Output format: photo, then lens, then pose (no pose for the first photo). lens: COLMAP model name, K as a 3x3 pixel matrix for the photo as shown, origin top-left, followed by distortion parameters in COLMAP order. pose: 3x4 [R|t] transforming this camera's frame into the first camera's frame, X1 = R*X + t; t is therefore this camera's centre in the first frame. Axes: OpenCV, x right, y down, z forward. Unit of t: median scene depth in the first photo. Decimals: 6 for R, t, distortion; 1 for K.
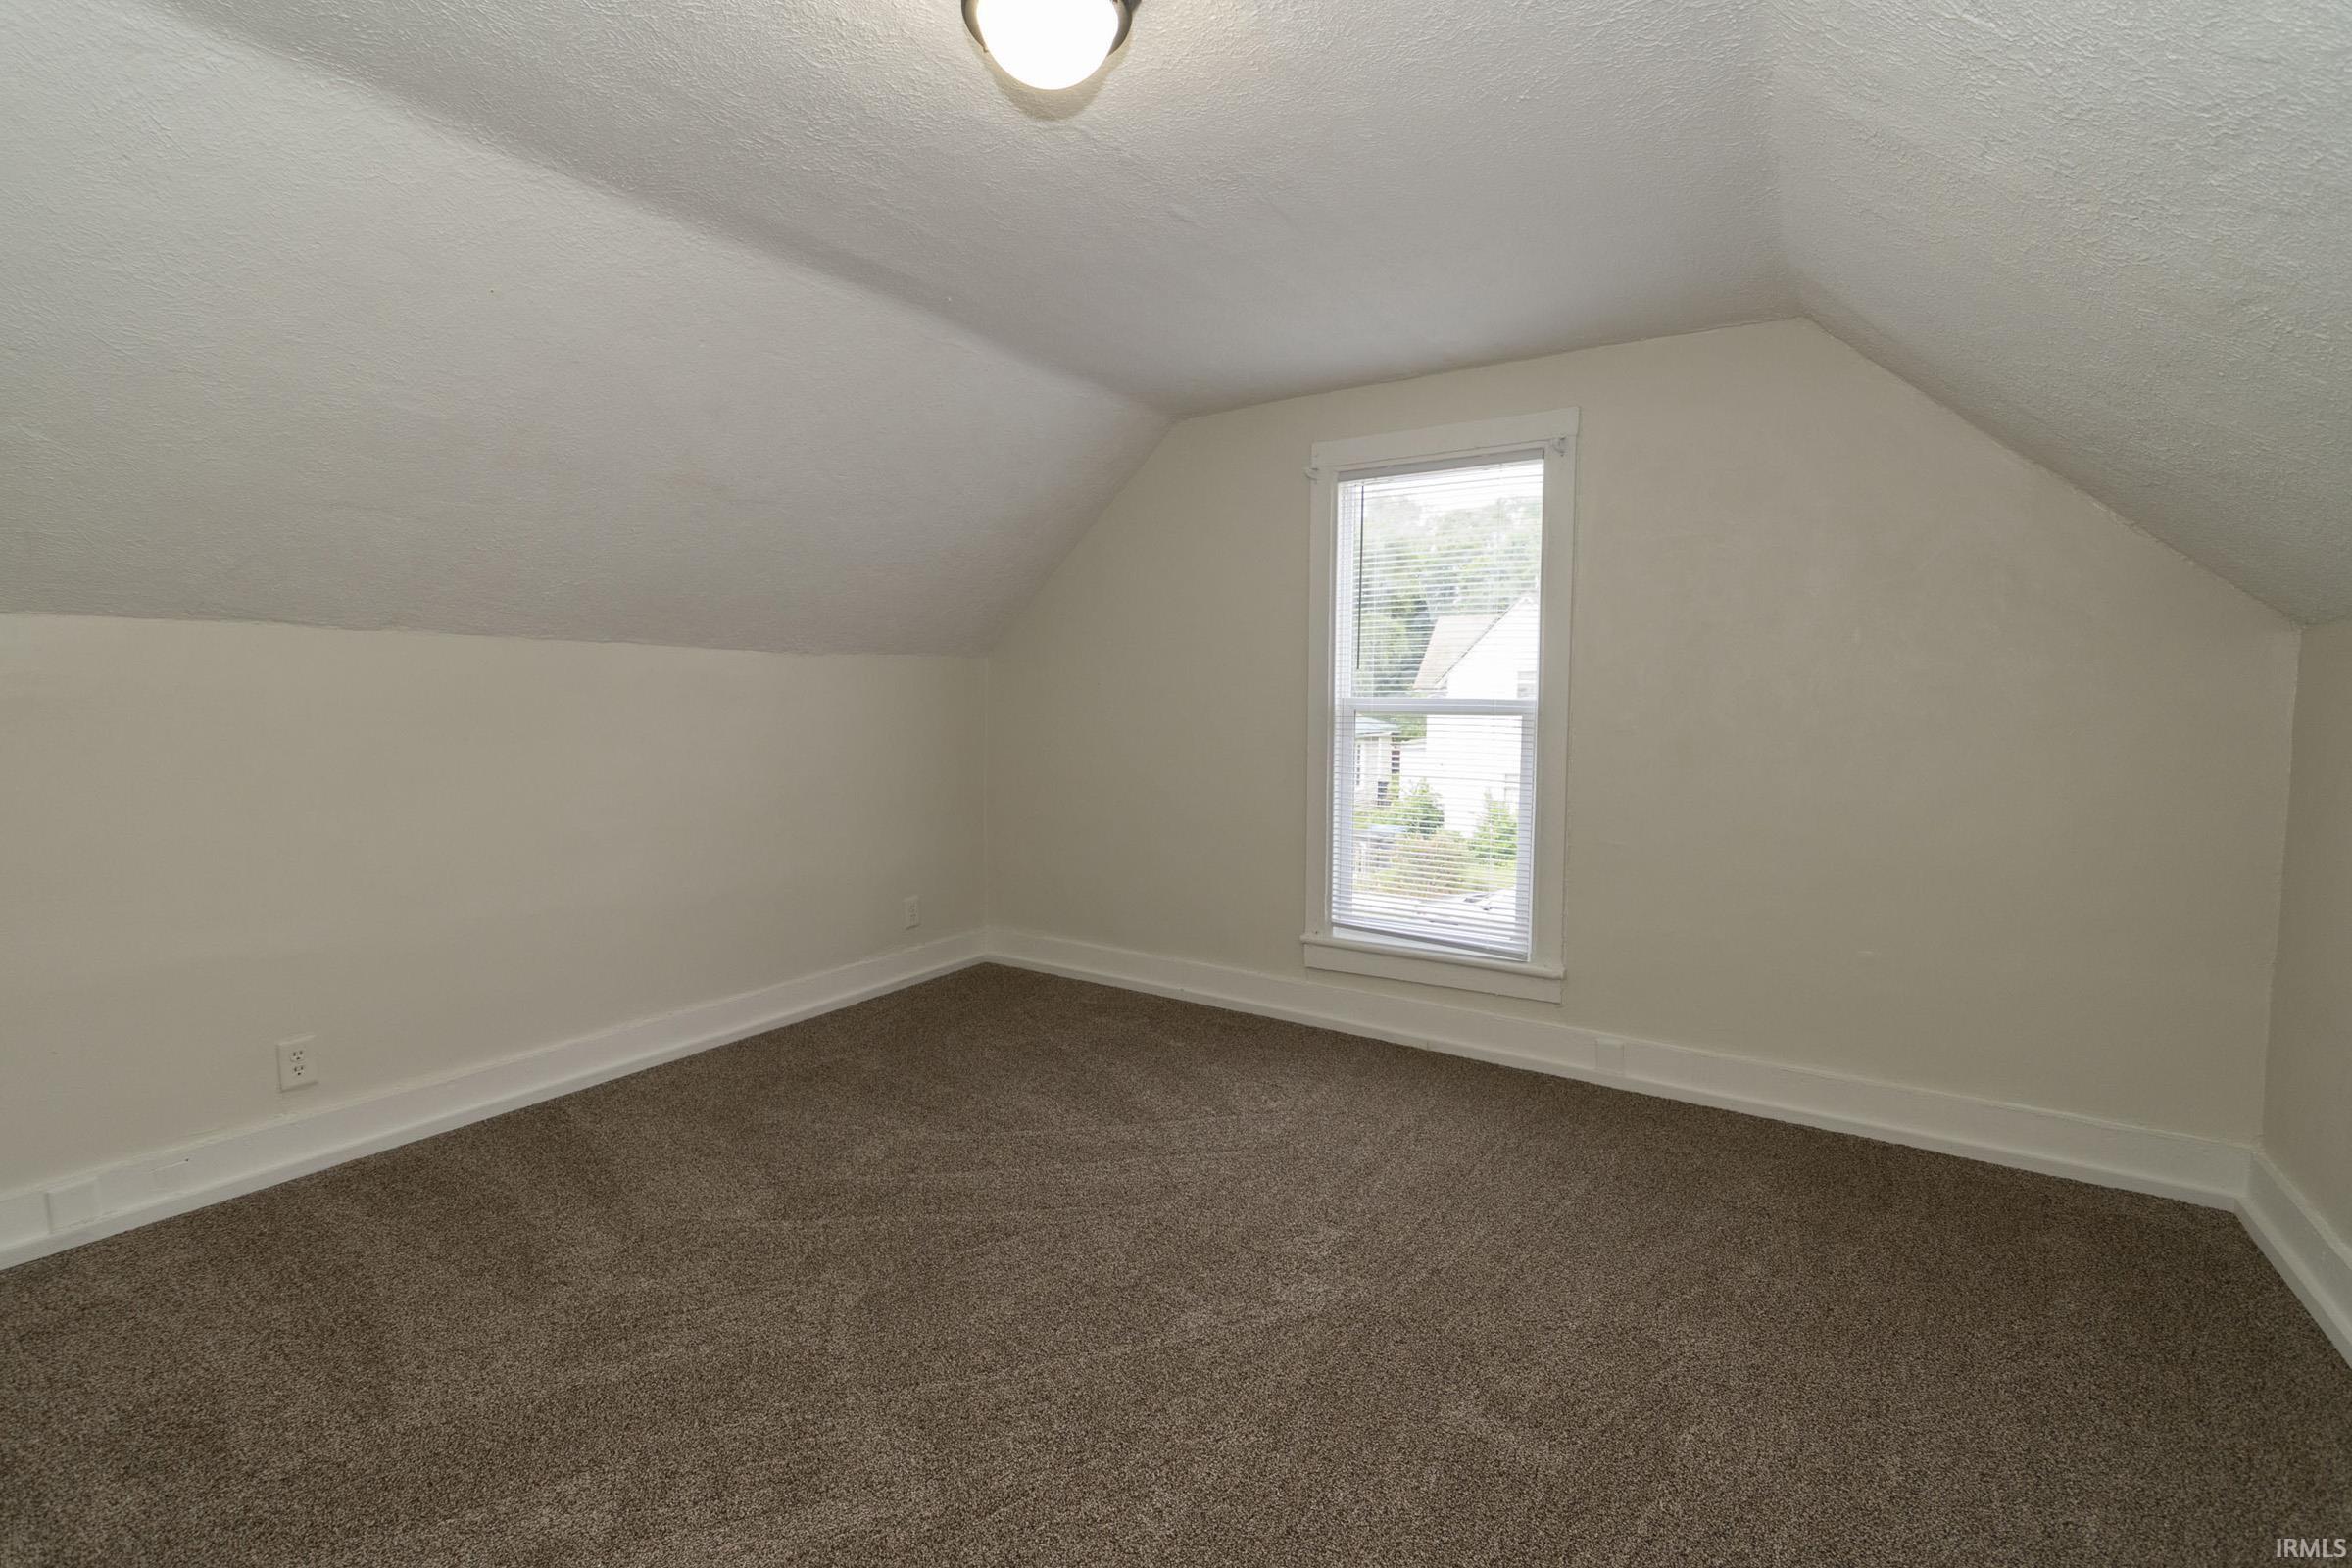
lens RADIAL K [[1046.8, 0, 1167.0], [0, 1046.8, 791.9], [0, 0, 1]] dist [-0.009419, 0.000624]
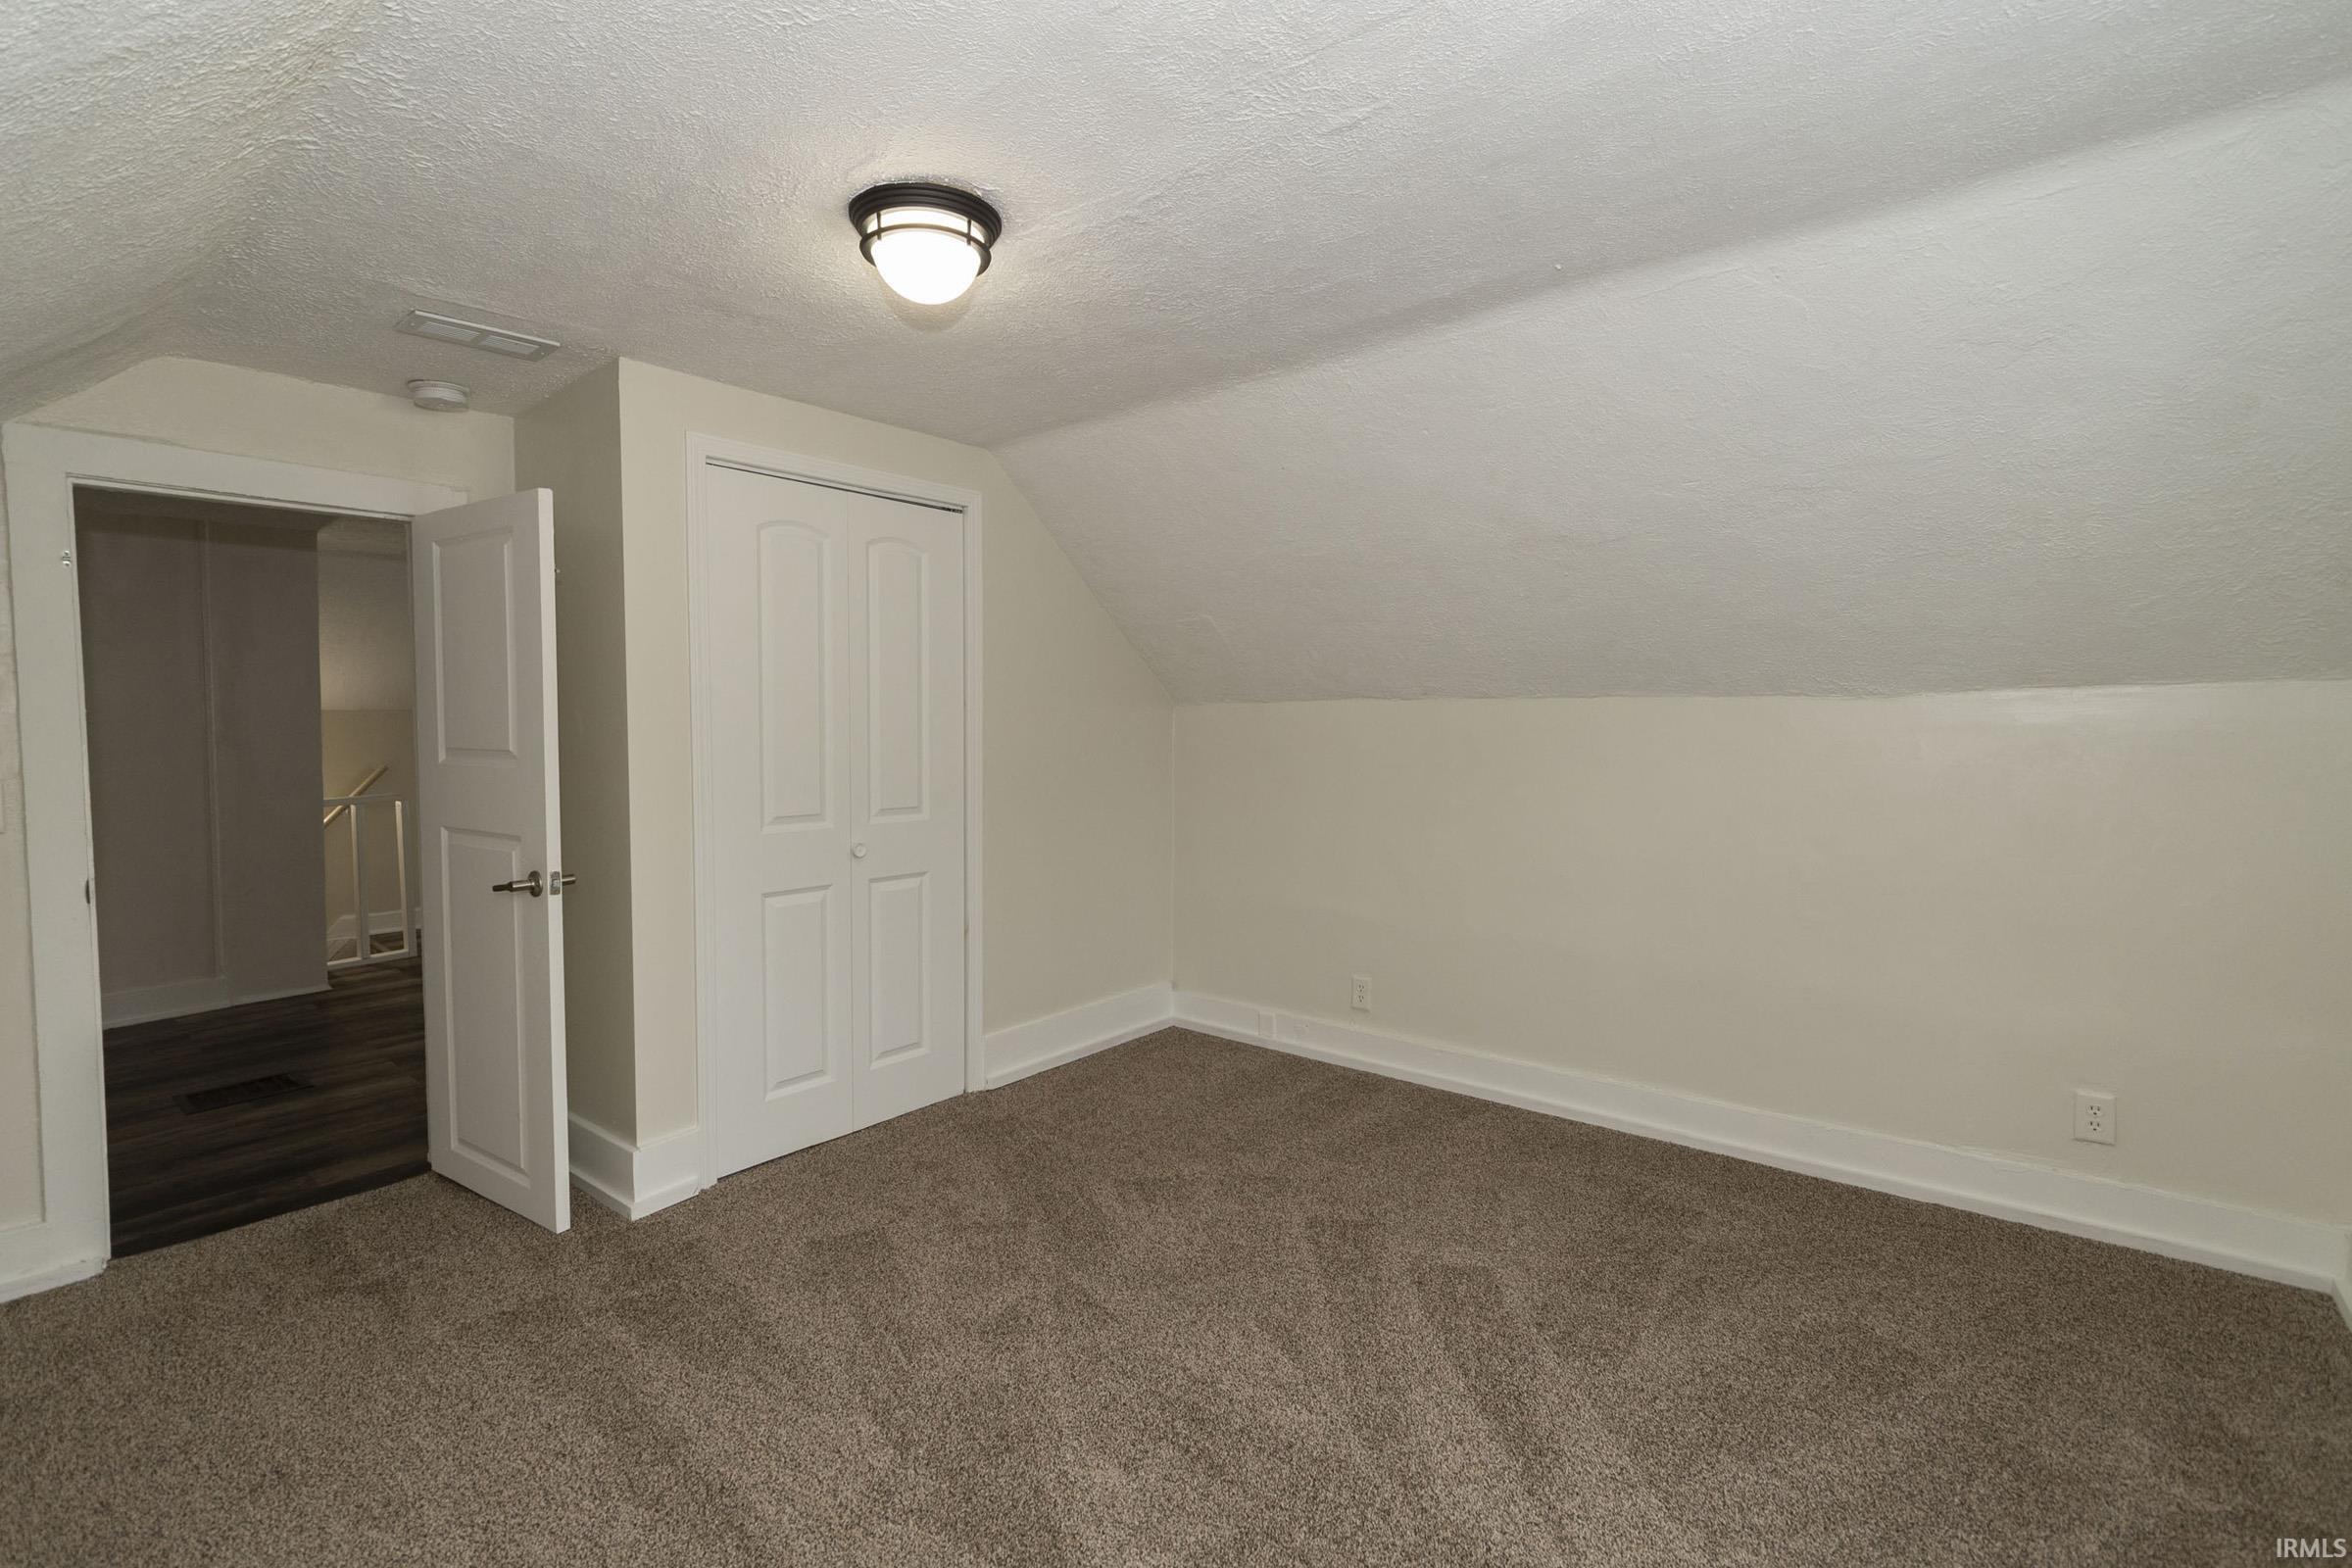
lens RADIAL K [[1046.8, 0, 1169.7], [0, 1046.8, 763.3], [0, 0, 1]] dist [-0.009419, 0.000624]
pose [[-0.115254, 0.040563, -0.992508, 0.581661], [-0.090427, 0.994589, 0.051149, -0.106284], [0.989212, 0.095645, -0.110962, 0.711813]]
